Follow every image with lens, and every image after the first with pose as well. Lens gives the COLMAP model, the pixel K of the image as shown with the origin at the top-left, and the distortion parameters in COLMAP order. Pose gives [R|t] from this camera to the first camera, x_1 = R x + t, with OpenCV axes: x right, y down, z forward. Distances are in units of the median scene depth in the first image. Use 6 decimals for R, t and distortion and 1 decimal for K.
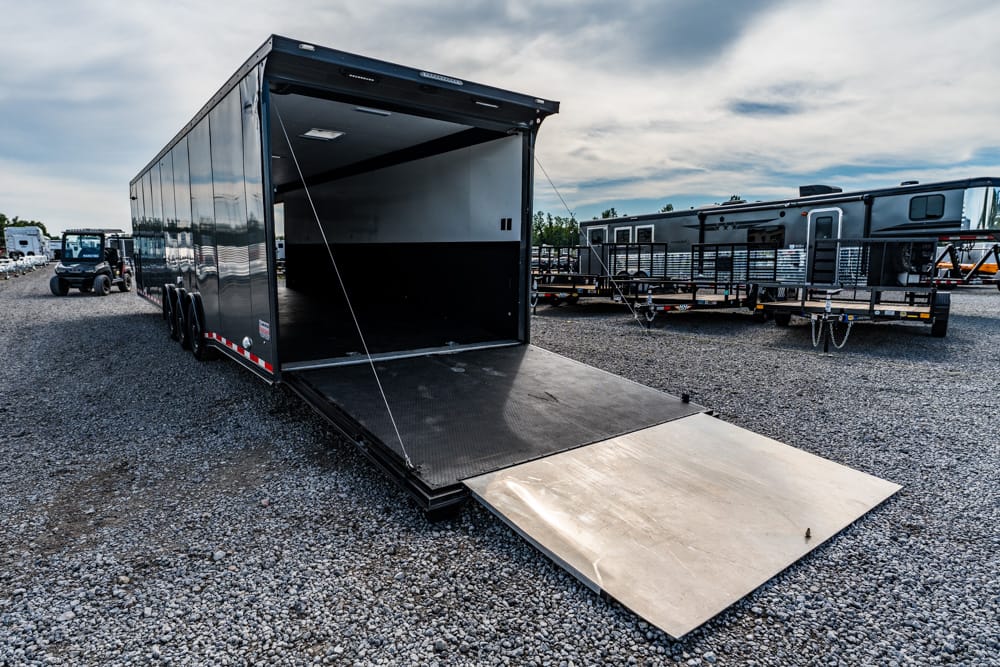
lens RADIAL K [[556.0, 0, 500.0], [0, 556.0, 333.5], [0, 0, 1]] dist [0.000843, 0.000397]
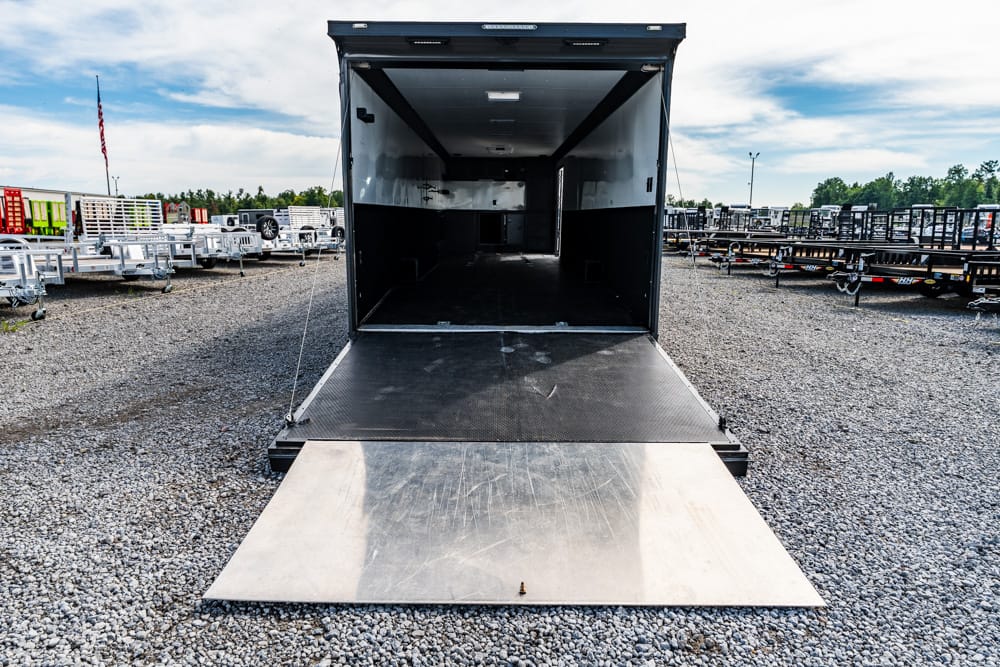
lens RADIAL K [[653.8, 0, 500.0], [0, 653.8, 333.5], [0, 0, 1]] dist [-0.002311, -0.000714]
pose [[0.794923, 0.100095, -0.598397, 0.468257], [-0.083410, 0.994962, 0.055625, -0.016541], [0.600950, 0.005695, 0.799267, 0.119252]]
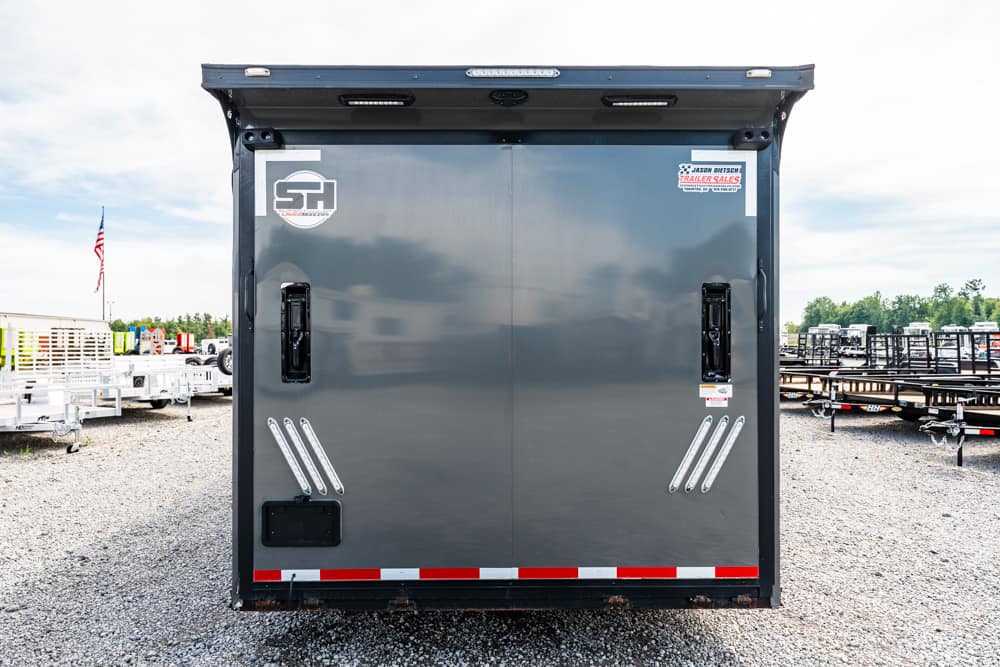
lens RADIAL K [[556.0, 0, 500.0], [0, 556.0, 333.5], [0, 0, 1]] dist [0.000843, 0.000397]
pose [[0.796601, -0.004541, -0.604488, 0.169399], [-0.076258, 0.991228, -0.107940, -0.126087], [0.599676, 0.132082, 0.789267, 0.499182]]
